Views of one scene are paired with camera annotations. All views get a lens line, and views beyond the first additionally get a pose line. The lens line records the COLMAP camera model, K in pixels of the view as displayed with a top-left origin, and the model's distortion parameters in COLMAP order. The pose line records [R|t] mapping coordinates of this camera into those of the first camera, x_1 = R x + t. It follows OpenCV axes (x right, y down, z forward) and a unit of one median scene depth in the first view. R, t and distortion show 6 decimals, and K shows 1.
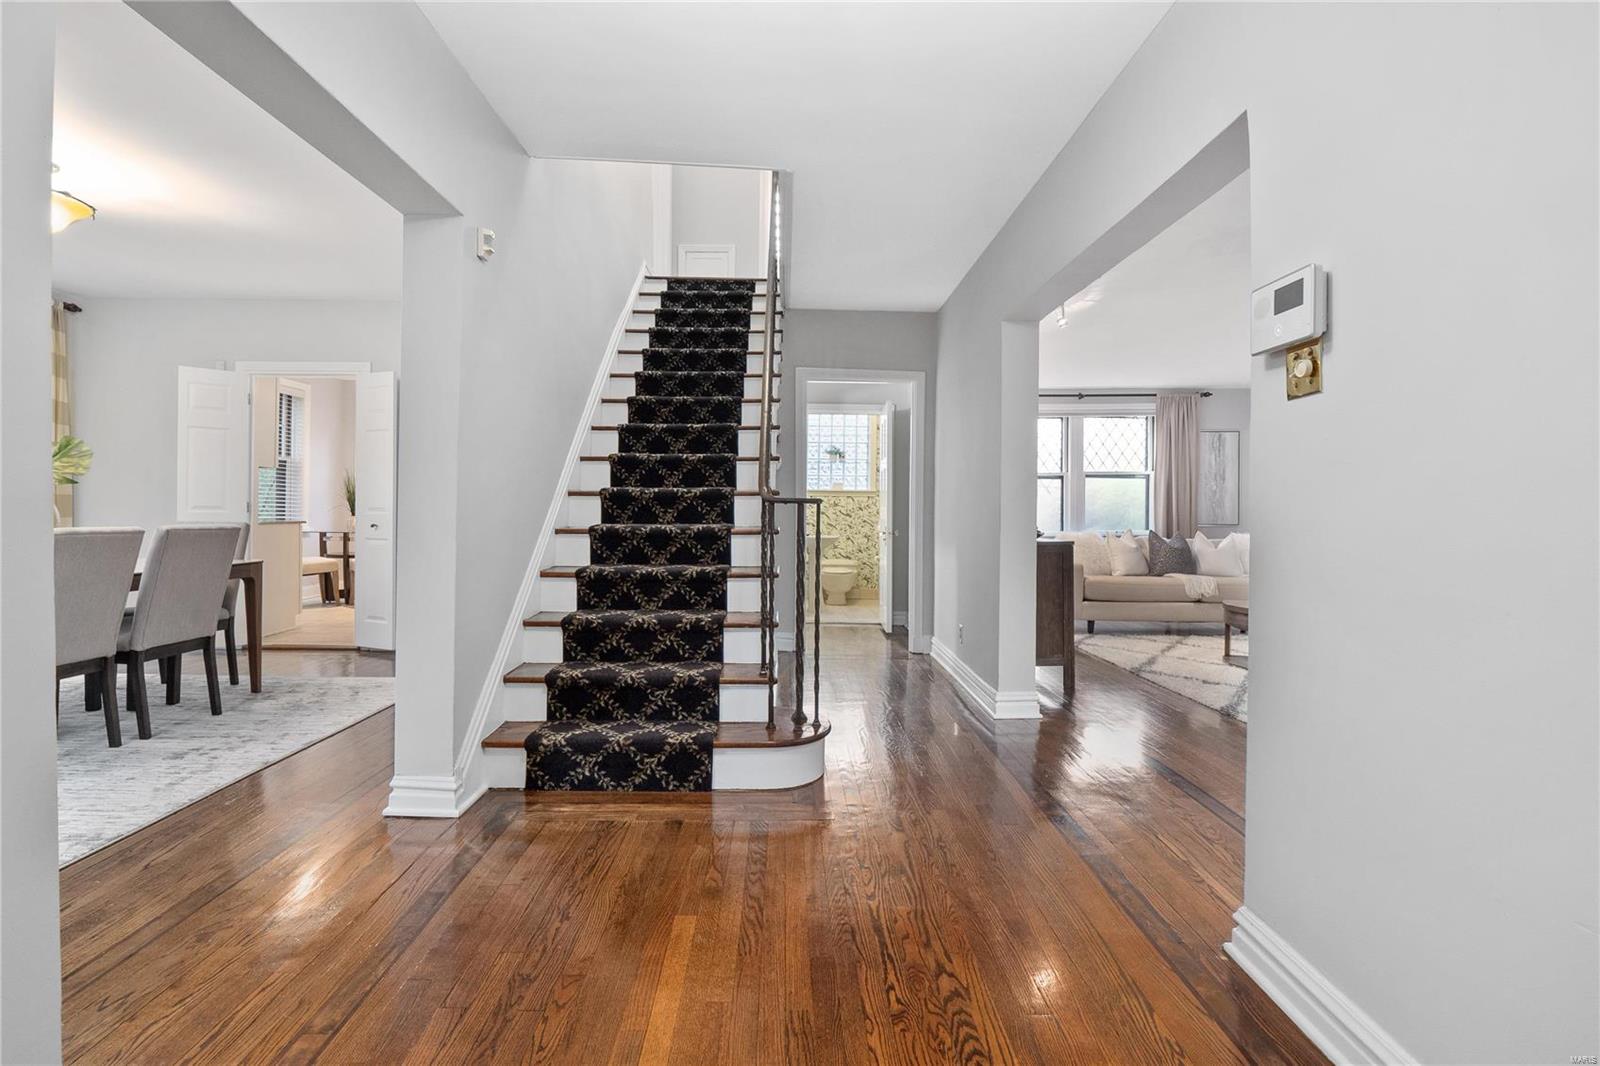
lens RADIAL K [[751.4, 0, 797.9], [0, 751.4, 509.6], [0, 0, 1]] dist [-0.004701, -0.000795]
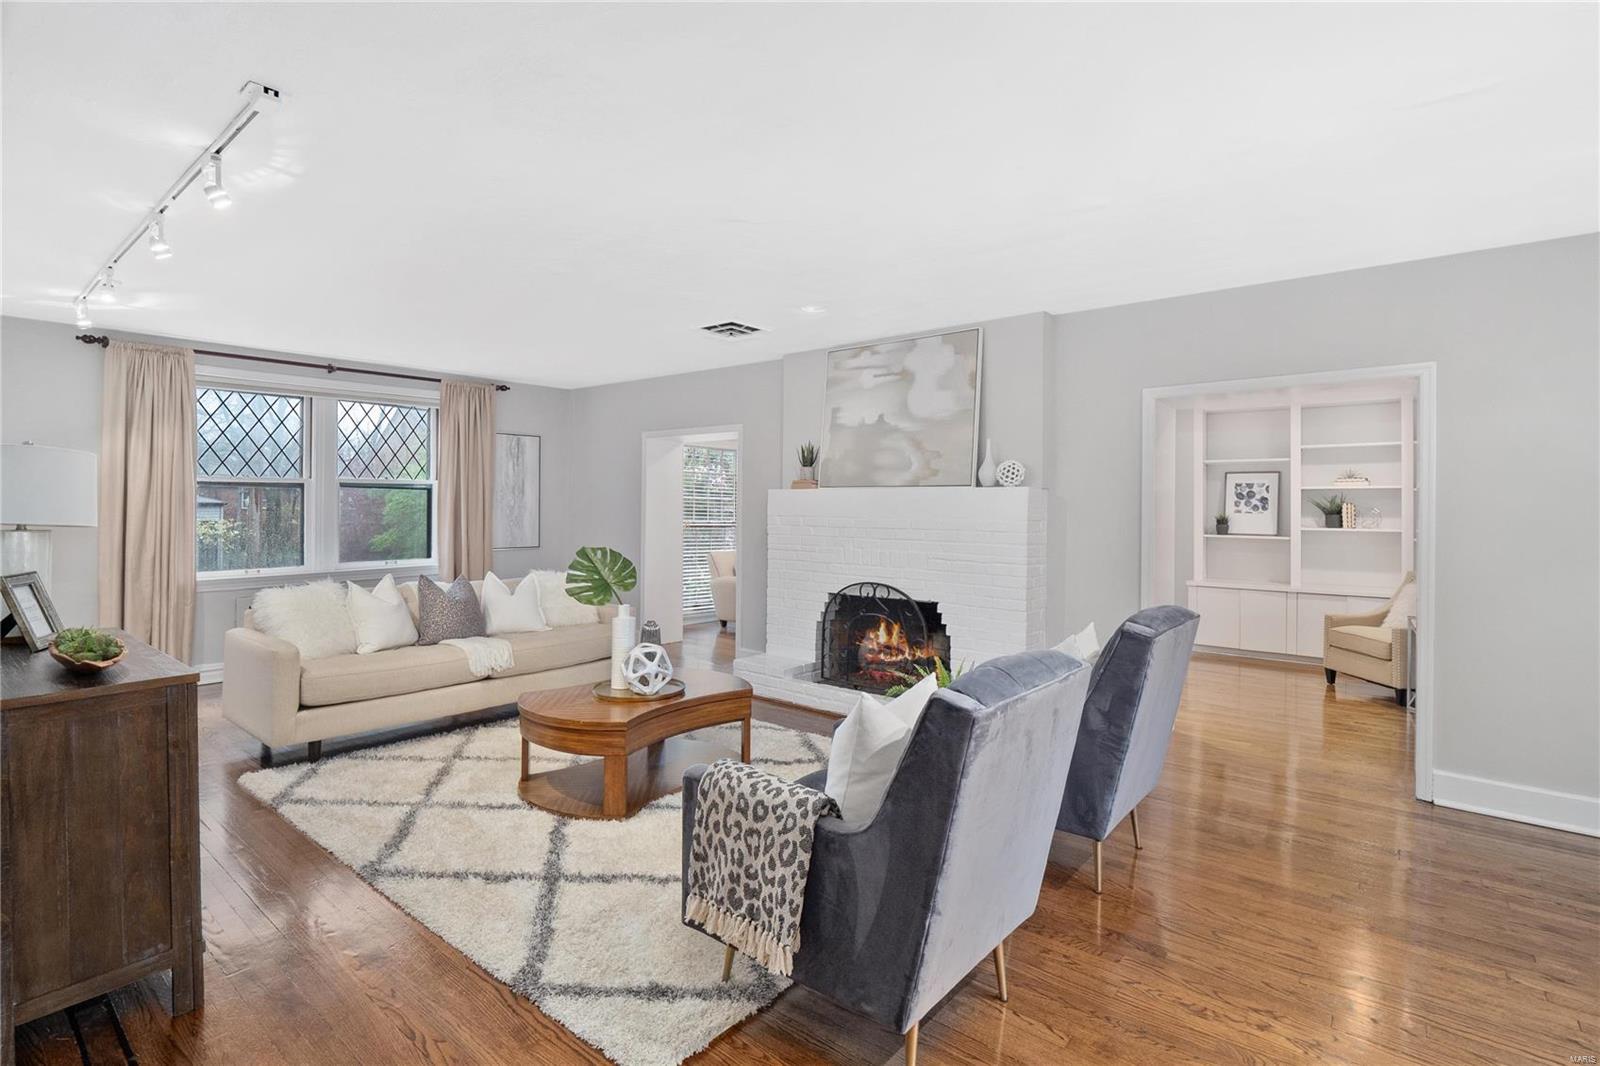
lens RADIAL K [[751.4, 0, 795.8], [0, 751.4, 505.8], [0, 0, 1]] dist [-0.004701, -0.000795]
pose [[0.649560, 0.001479, 0.760309, 0.133568], [-0.003771, 0.999992, 0.001277, -0.028595], [-0.760301, -0.003696, 0.649560, 0.232385]]
